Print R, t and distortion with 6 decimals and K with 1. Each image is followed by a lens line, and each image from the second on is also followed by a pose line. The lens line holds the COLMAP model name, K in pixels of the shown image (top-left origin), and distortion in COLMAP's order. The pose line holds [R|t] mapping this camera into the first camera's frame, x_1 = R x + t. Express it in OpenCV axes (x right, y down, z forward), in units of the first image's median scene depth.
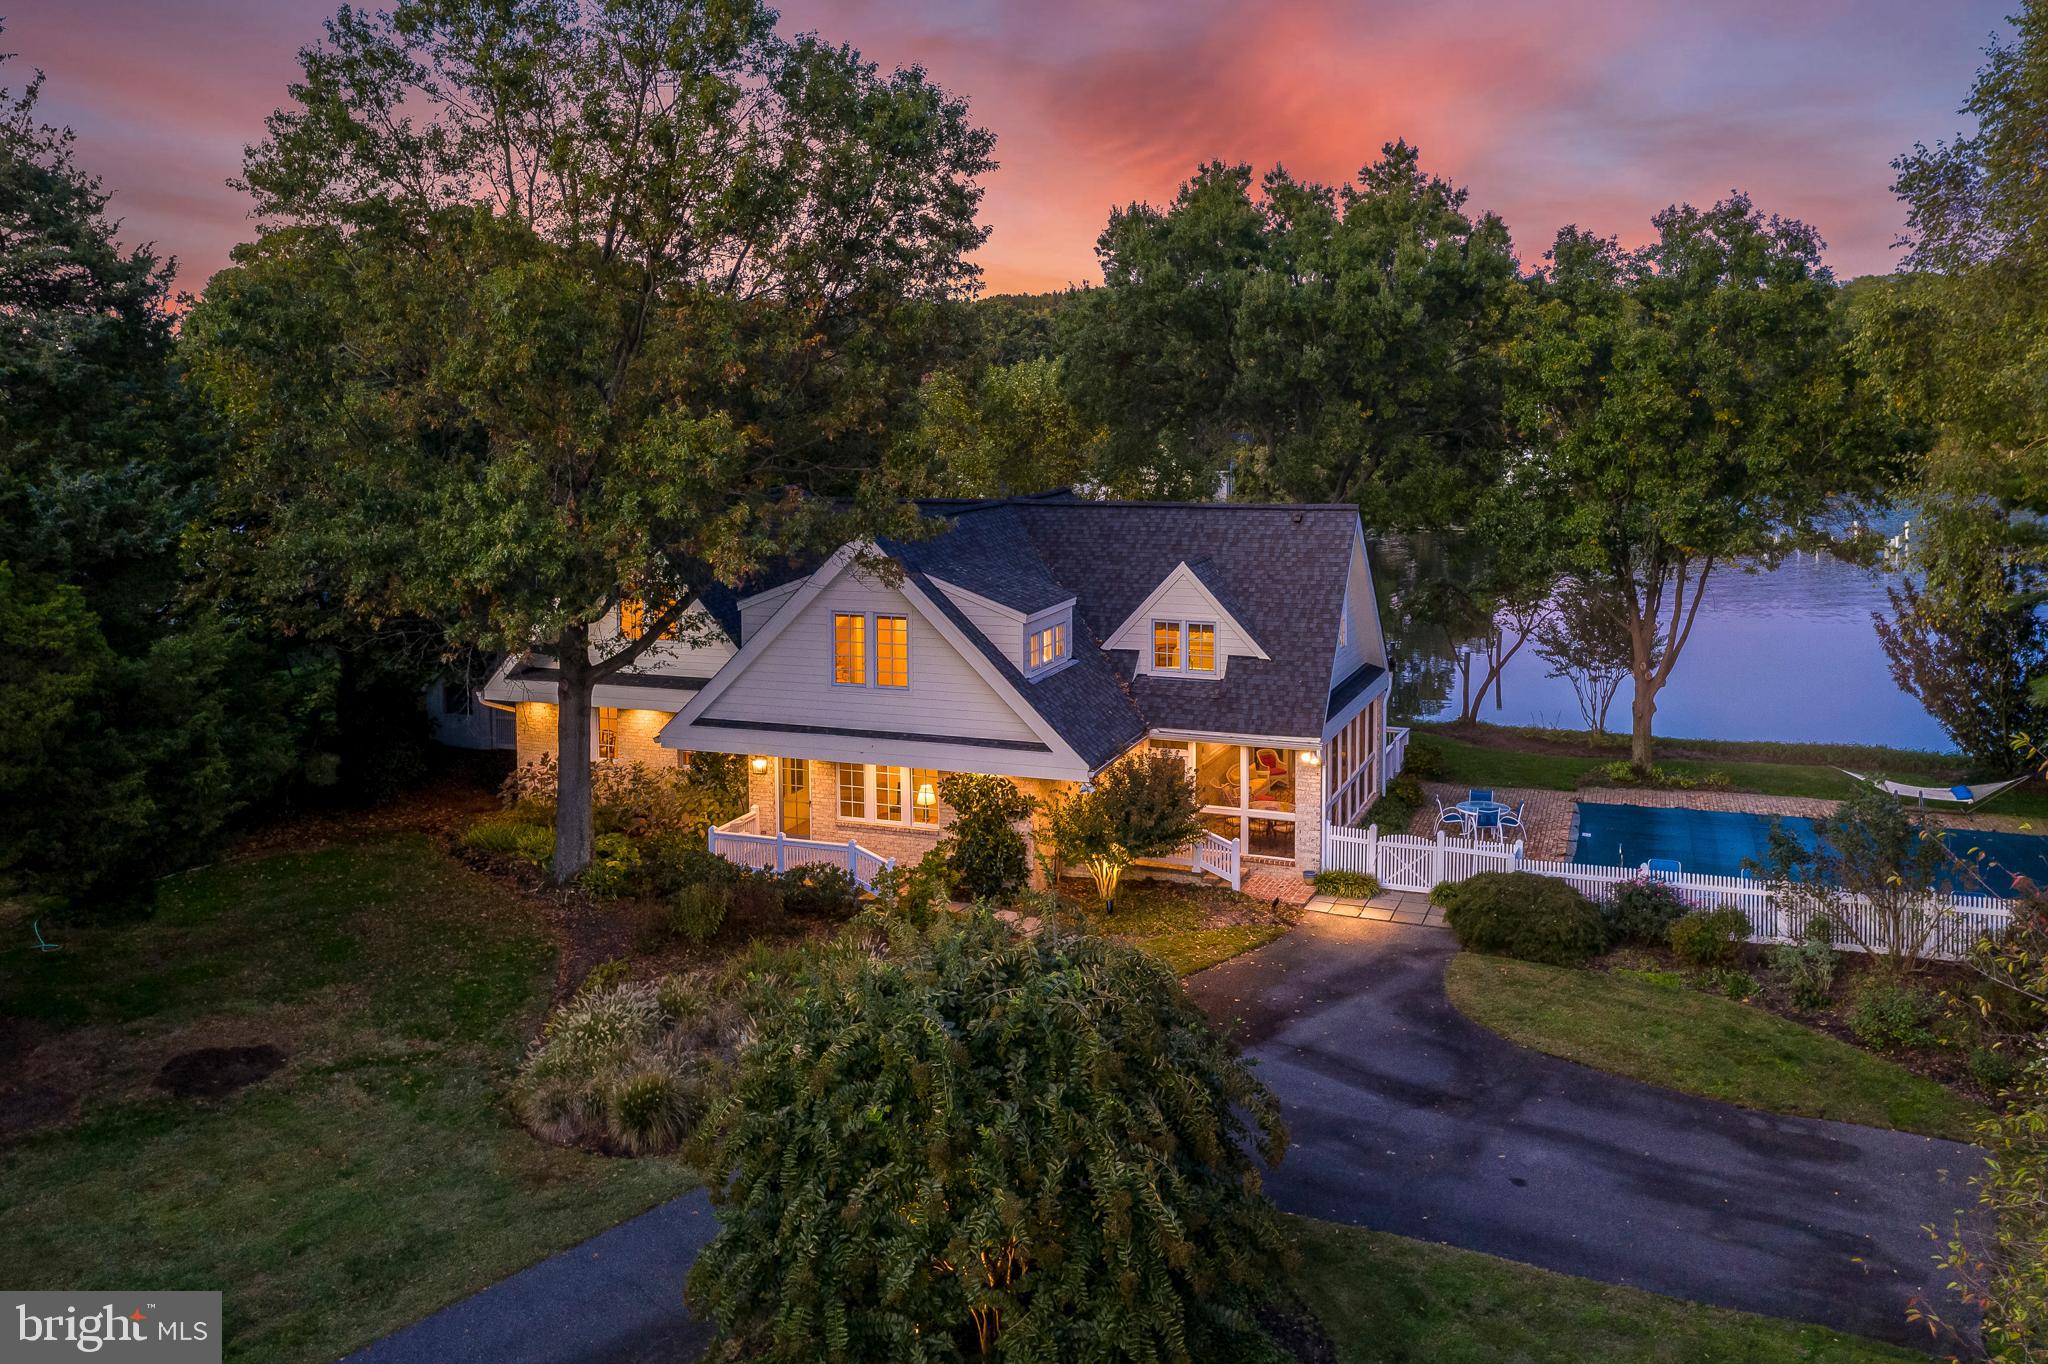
lens RADIAL K [[1664.6, 0, 1024.6], [0, 1664.6, 481.6], [0, 0, 1]] dist [-0.002821, -0.003510]
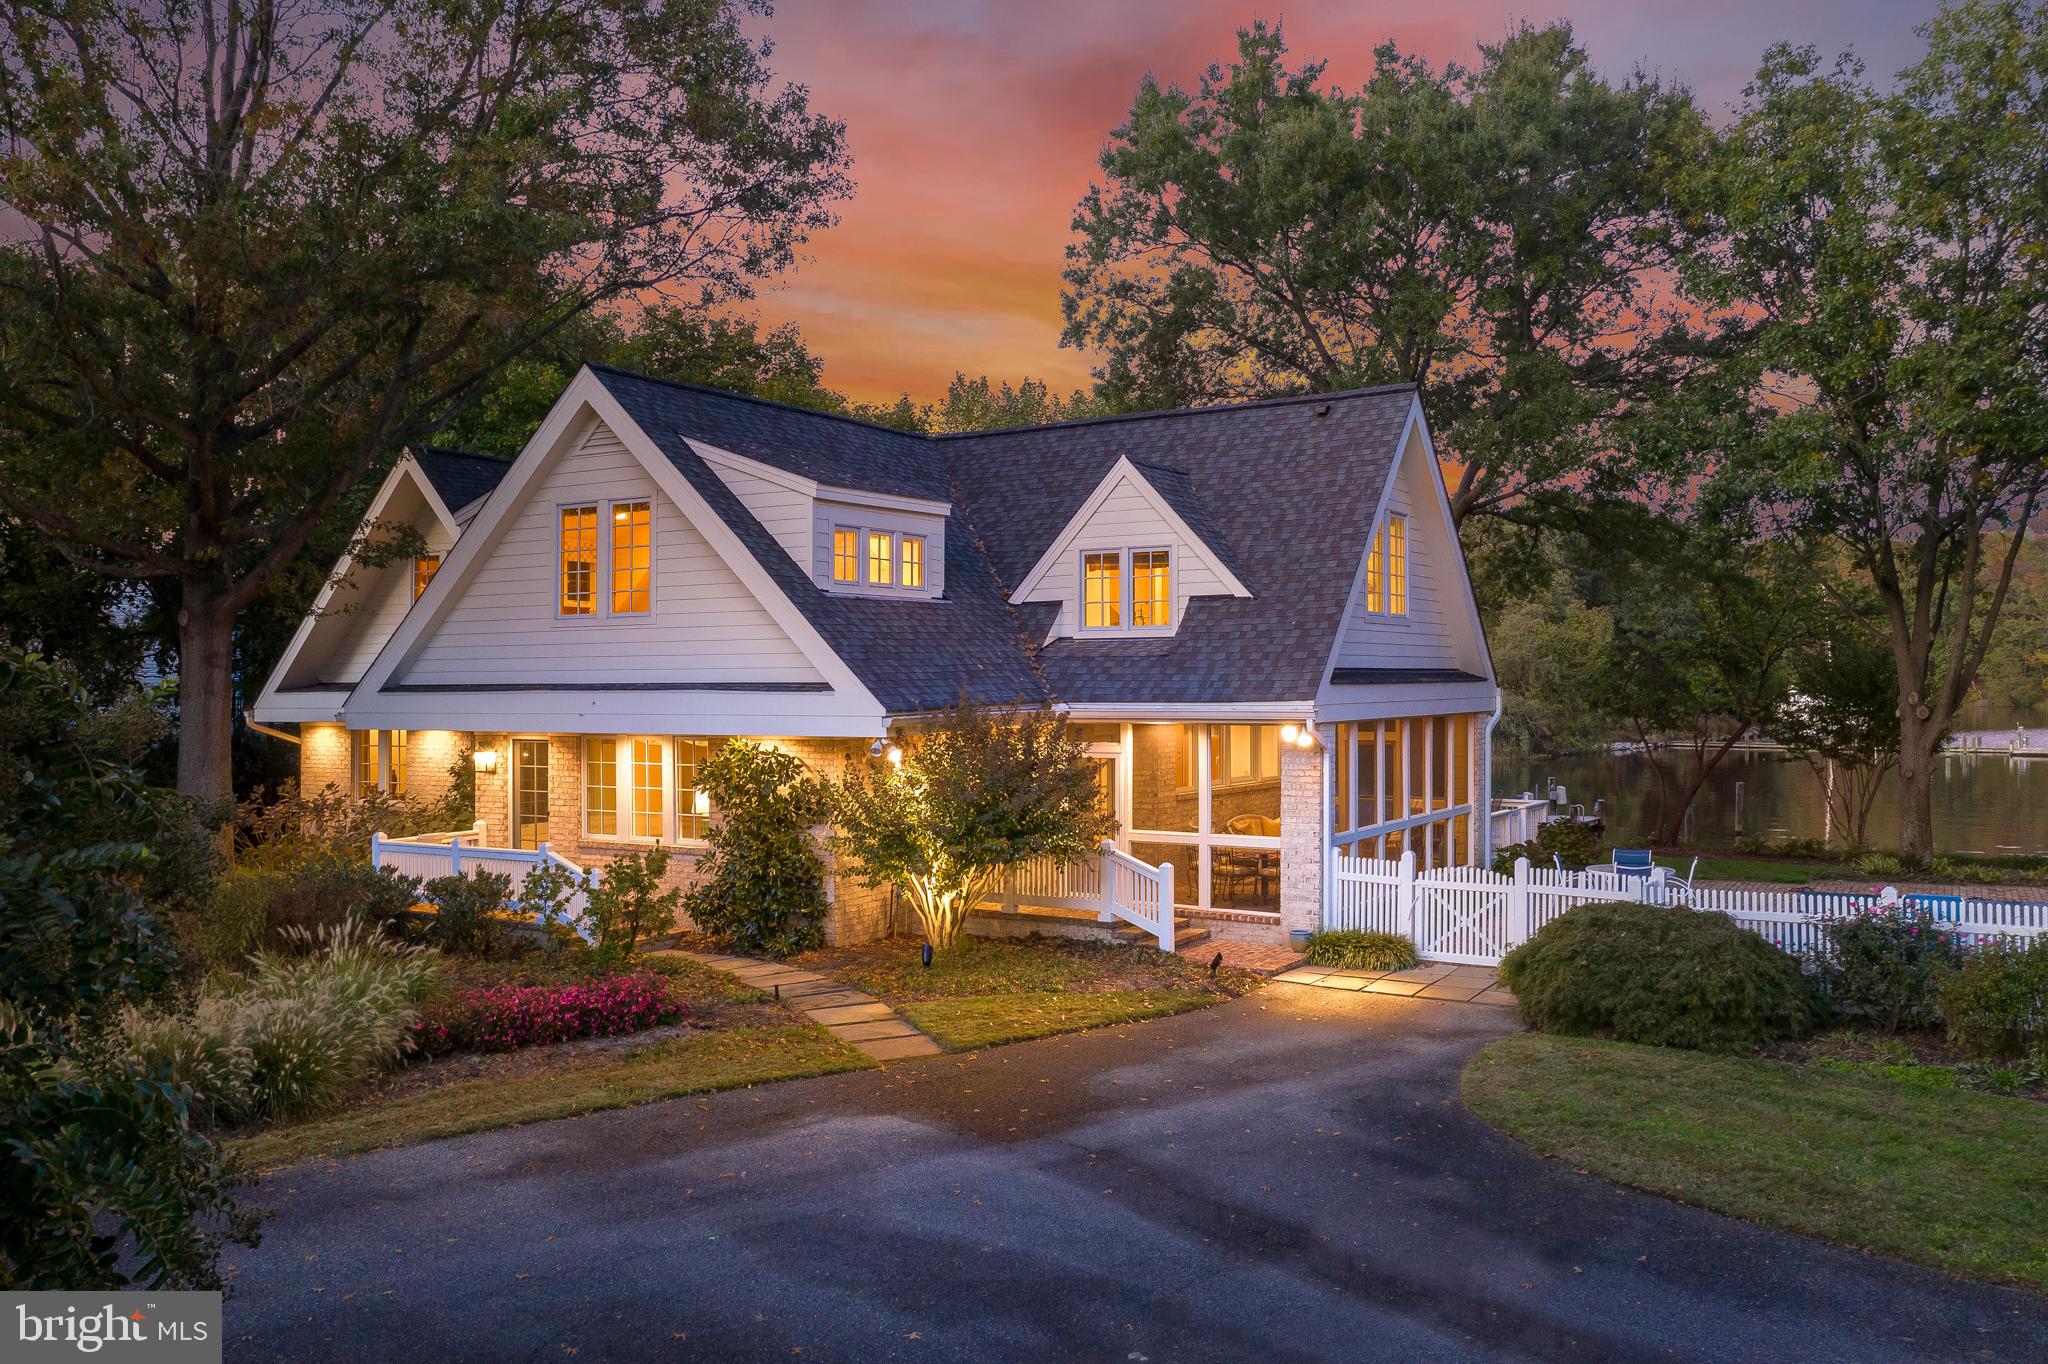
lens RADIAL K [[1620.3, 0, 1023.0], [0, 1620.3, 672.3], [0, 0, 1]] dist [-0.011354, -0.008664]
pose [[0.985704, 0.001098, -0.168484, 0.171191], [-0.010595, 0.998404, -0.055480, 0.175622], [0.168154, 0.056471, 0.984142, 0.407001]]
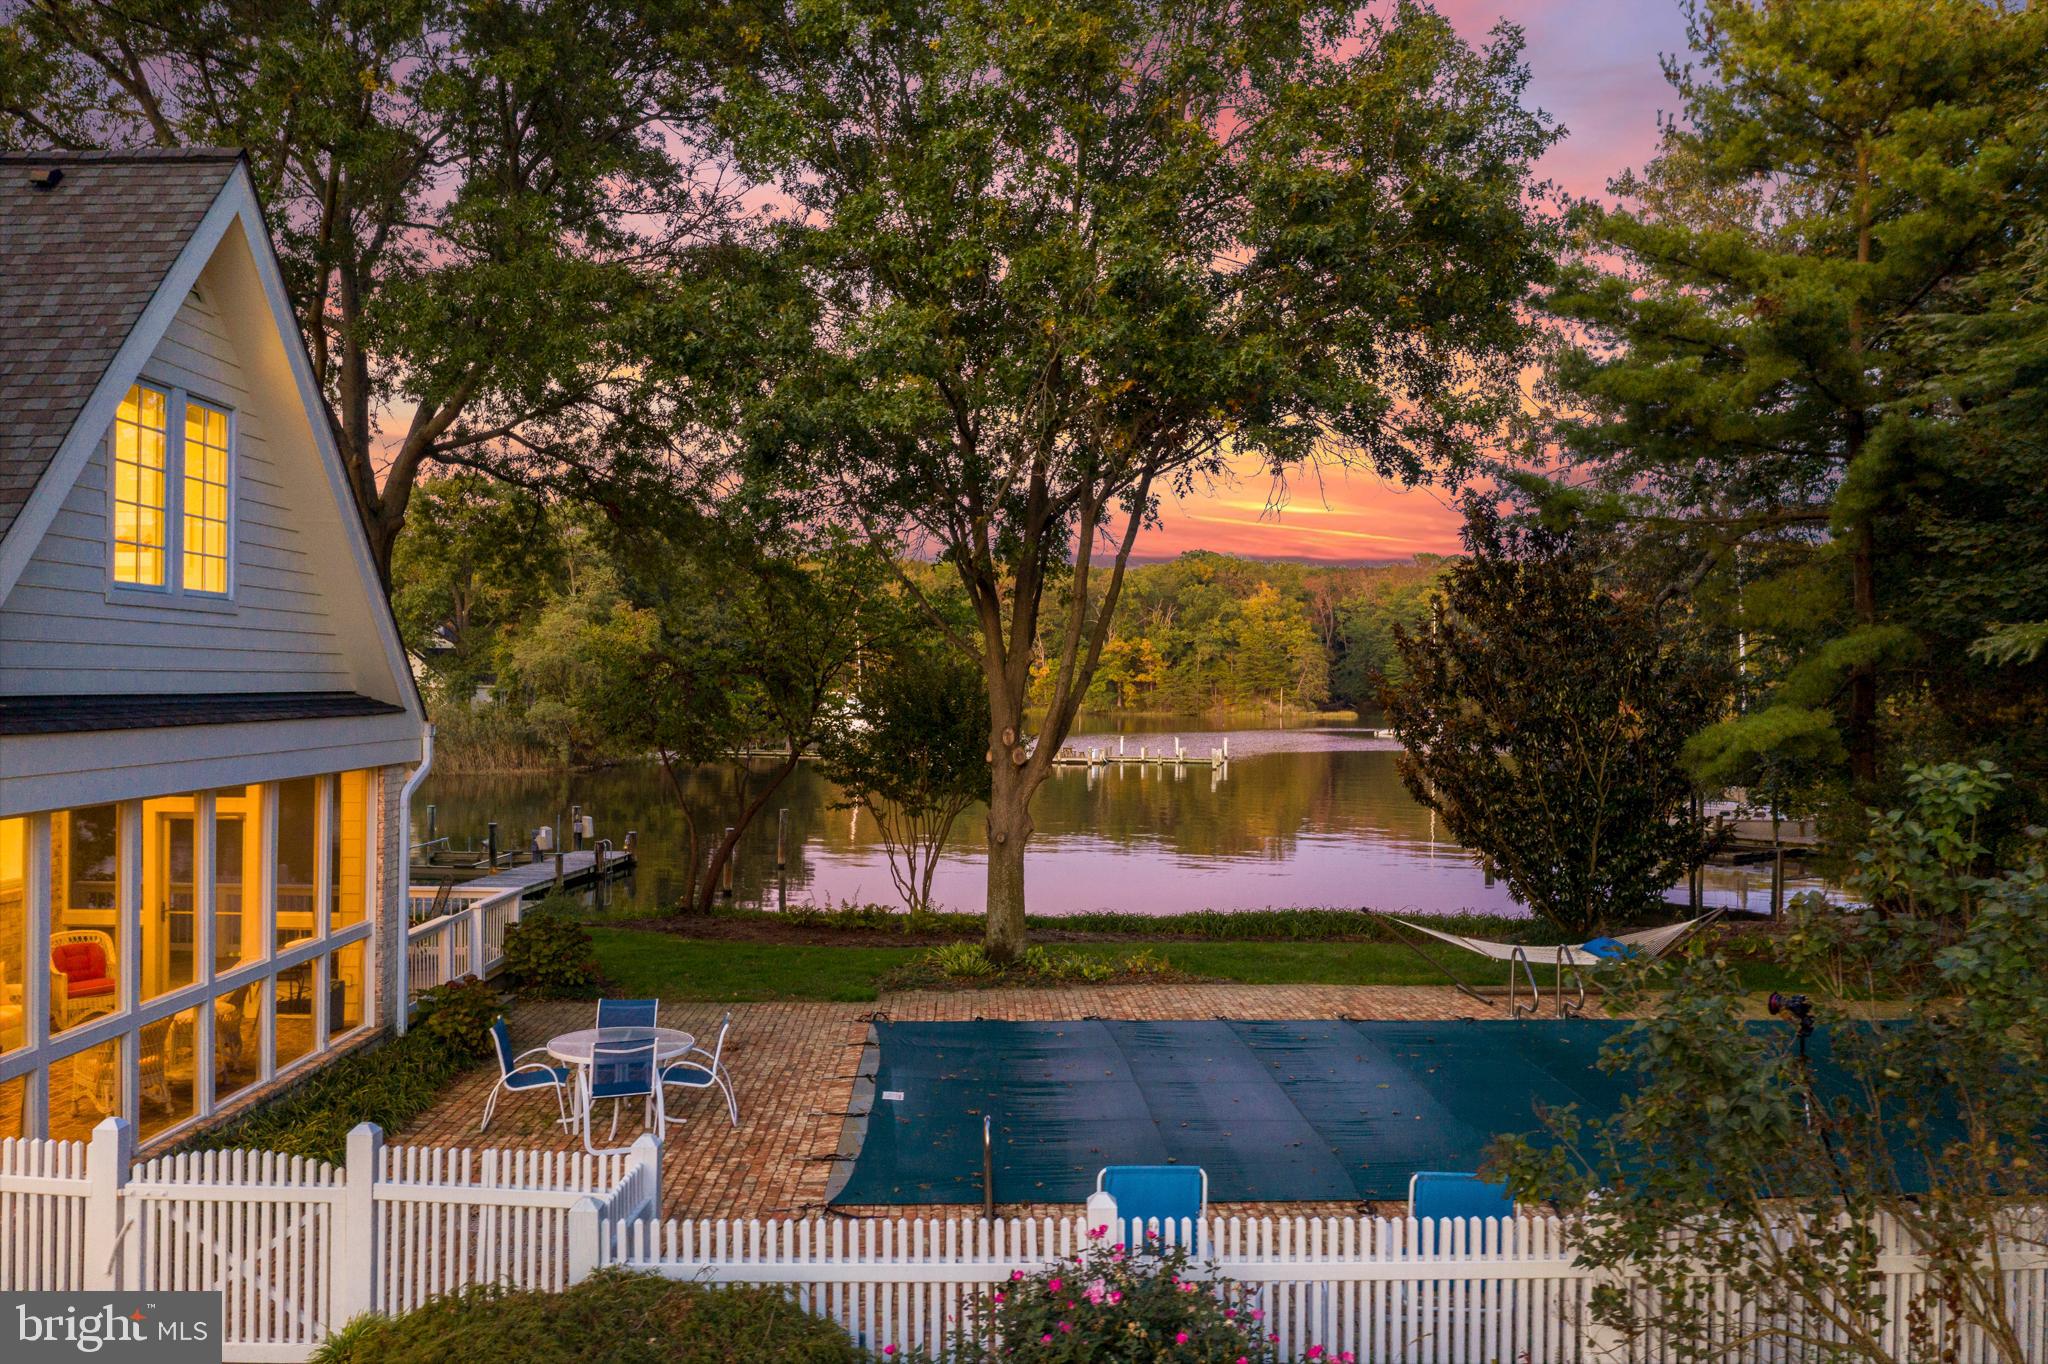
lens RADIAL K [[1620.3, 0, 1023.0], [0, 1620.3, 672.3], [0, 0, 1]] dist [-0.011354, -0.008664]
pose [[0.922150, 0.020654, 0.386280, 0.242152], [0.001882, 0.998322, -0.057873, 0.150611], [-0.386827, 0.054094, 0.920564, 0.706382]]
